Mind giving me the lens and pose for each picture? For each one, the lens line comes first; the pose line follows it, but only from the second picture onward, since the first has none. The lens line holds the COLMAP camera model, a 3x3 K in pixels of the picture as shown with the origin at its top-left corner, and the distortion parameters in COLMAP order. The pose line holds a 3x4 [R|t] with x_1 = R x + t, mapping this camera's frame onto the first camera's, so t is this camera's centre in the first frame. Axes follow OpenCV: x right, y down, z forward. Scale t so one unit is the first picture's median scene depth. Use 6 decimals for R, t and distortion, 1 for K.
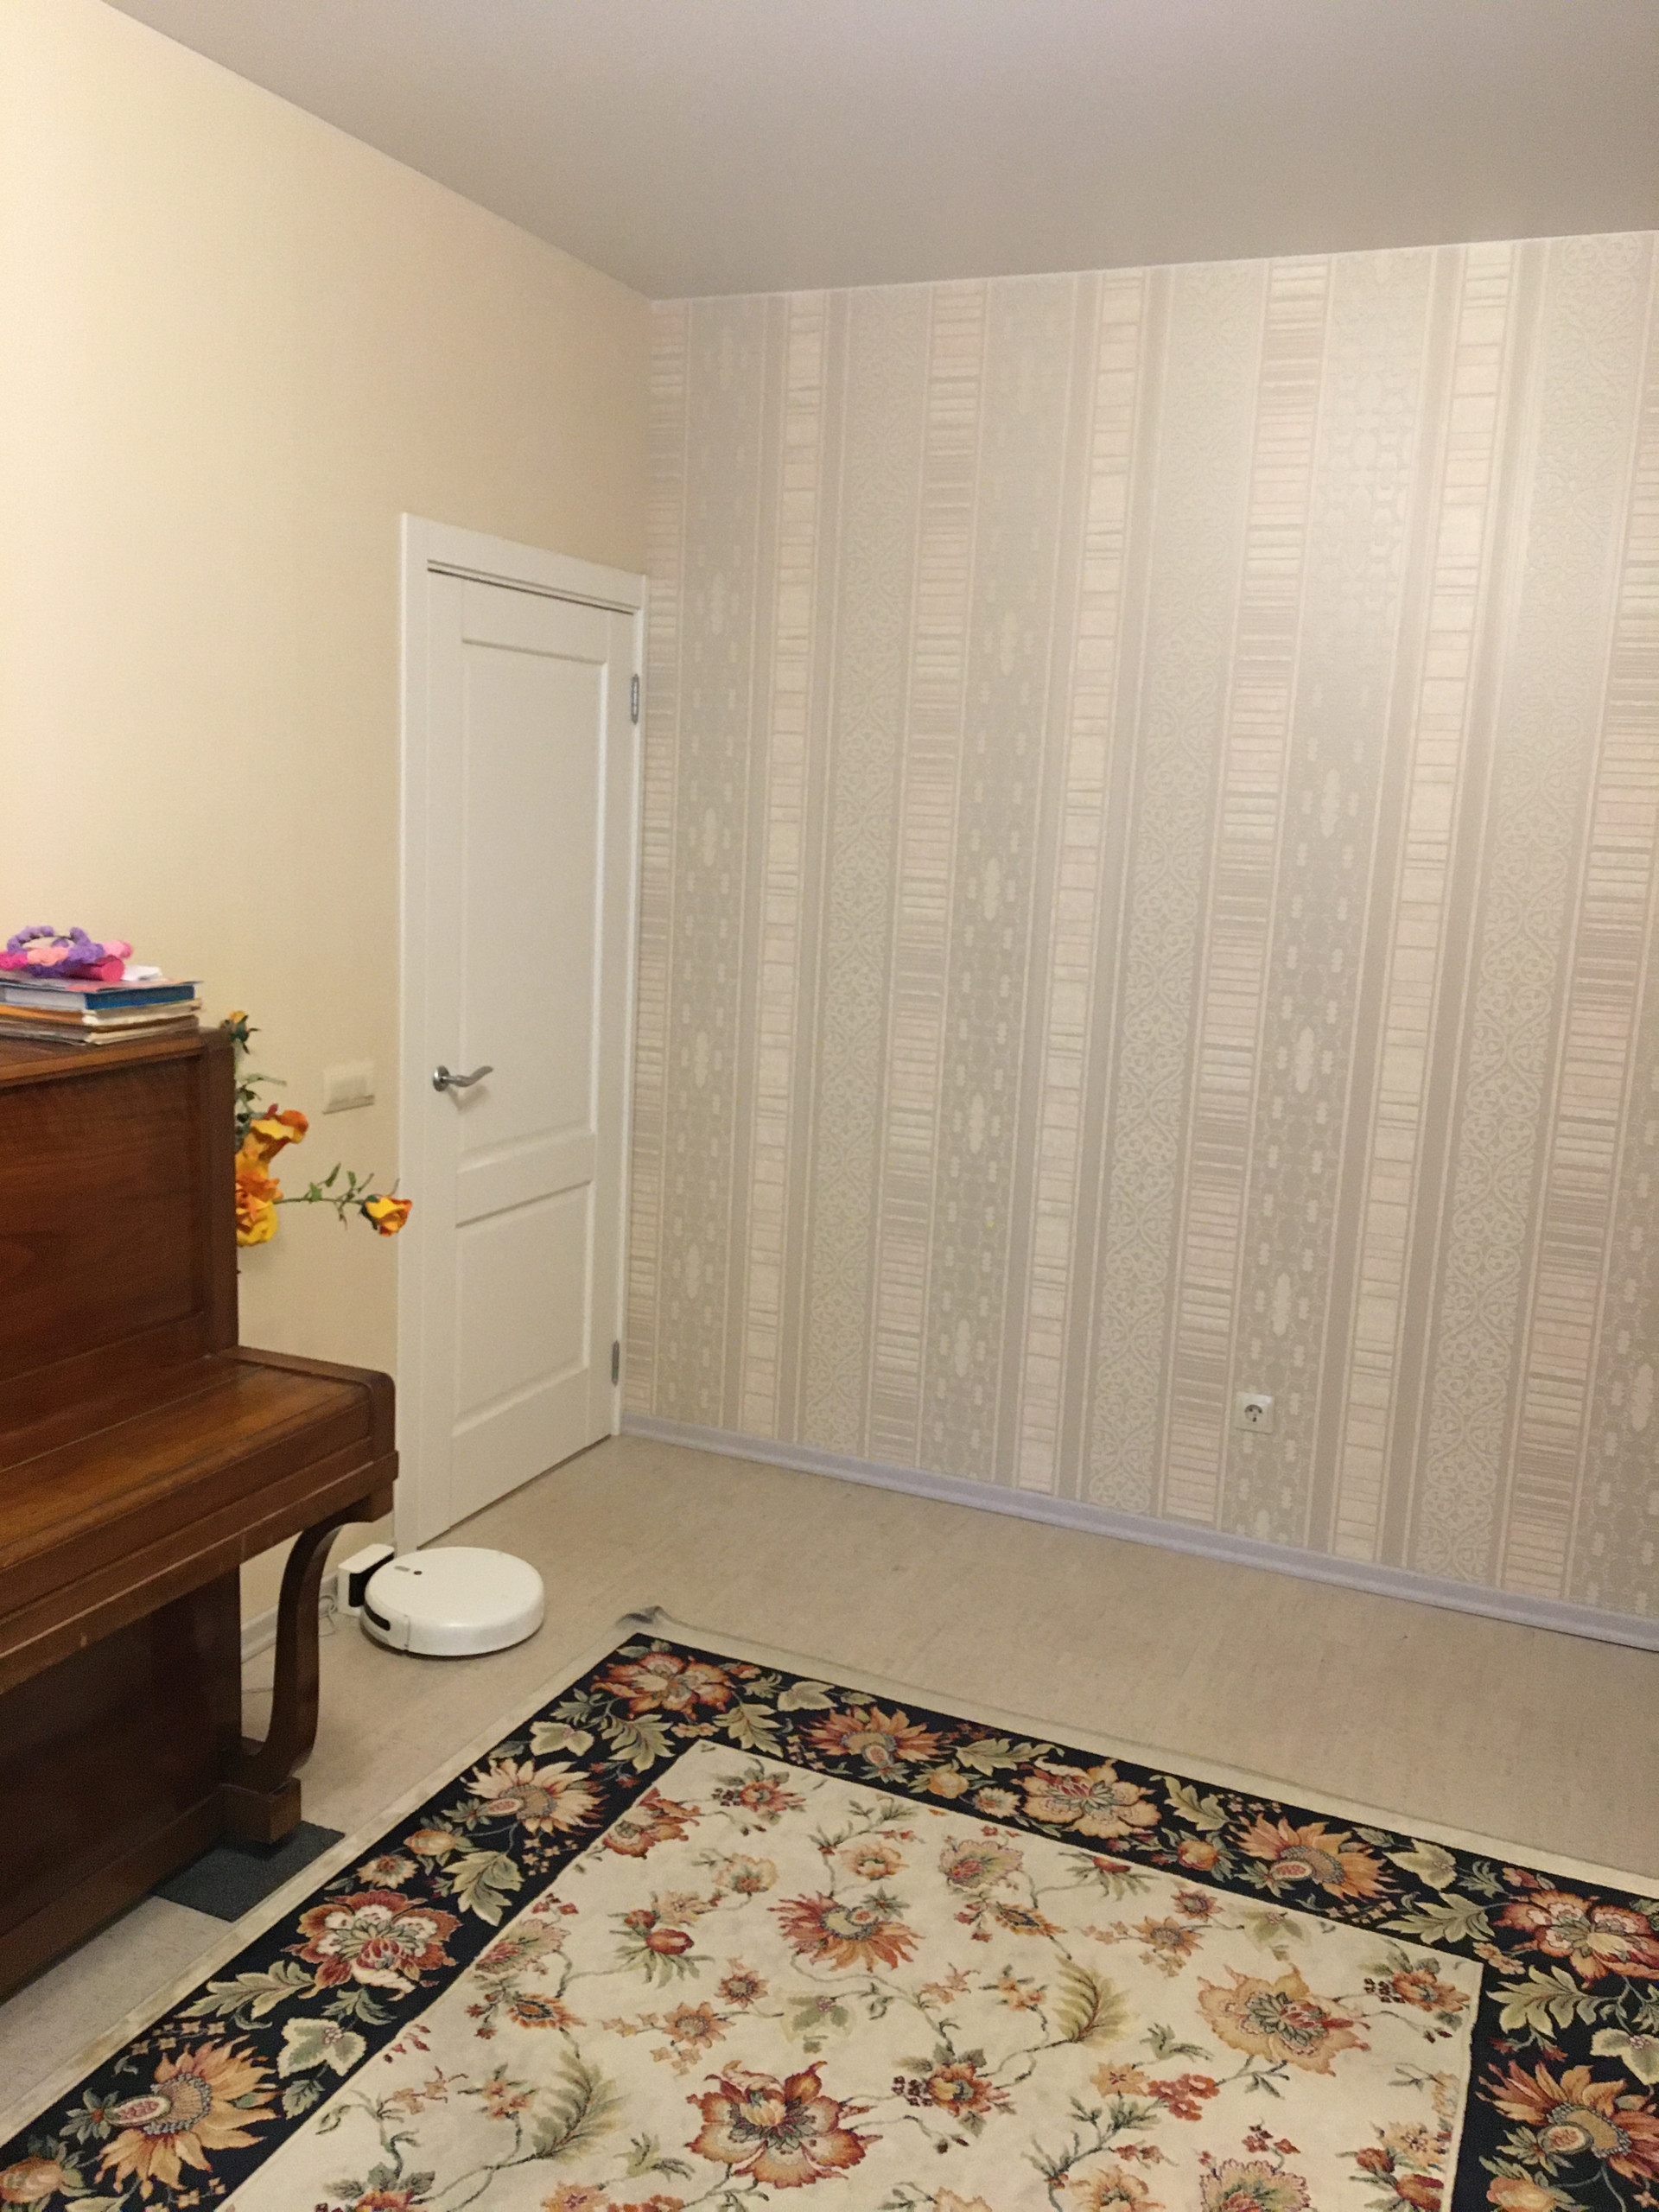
lens RADIAL K [[1870.3, 0, 812.6], [0, 1870.3, 1117.9], [0, 0, 1]] dist [0.071999, -0.102136]
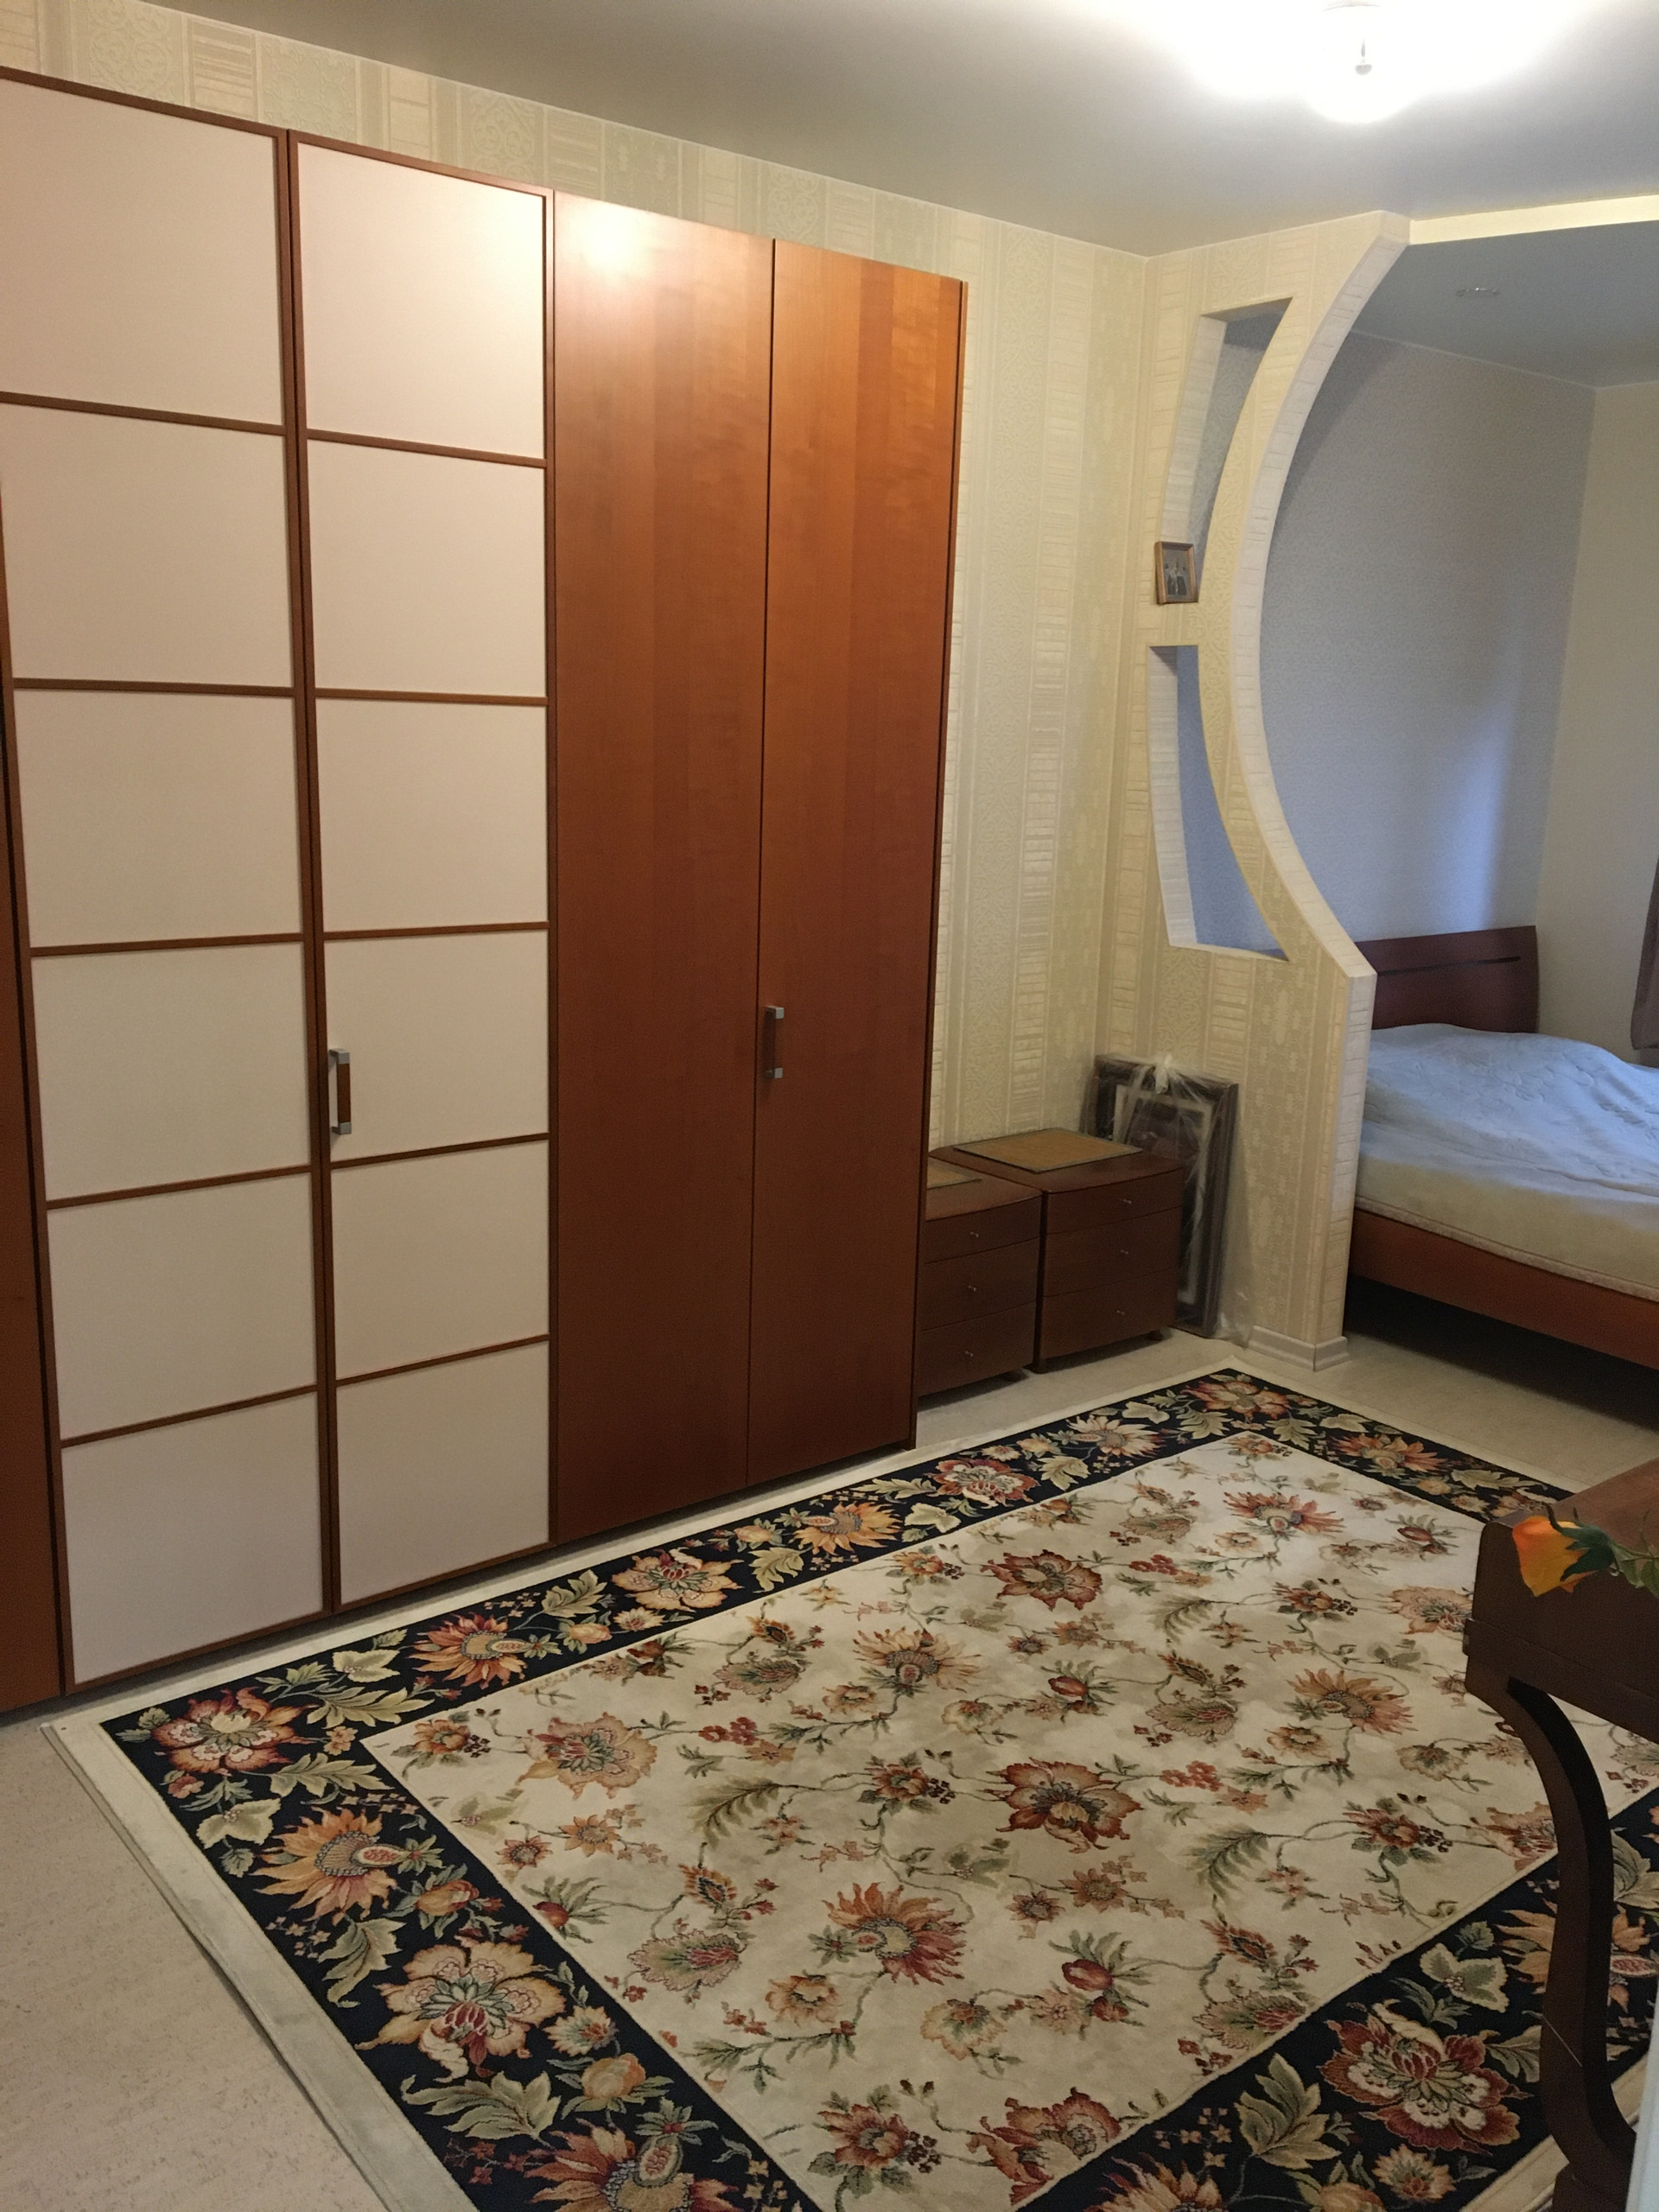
lens RADIAL K [[1870.3, 0, 812.6], [0, 1870.3, 1117.9], [0, 0, 1]] dist [0.071999, -0.102136]
pose [[-0.887265, -0.169575, 0.428959, -0.258916], [0.008774, 0.923597, 0.383263, -0.272205], [-0.461177, 0.343820, -0.817988, 1.546091]]
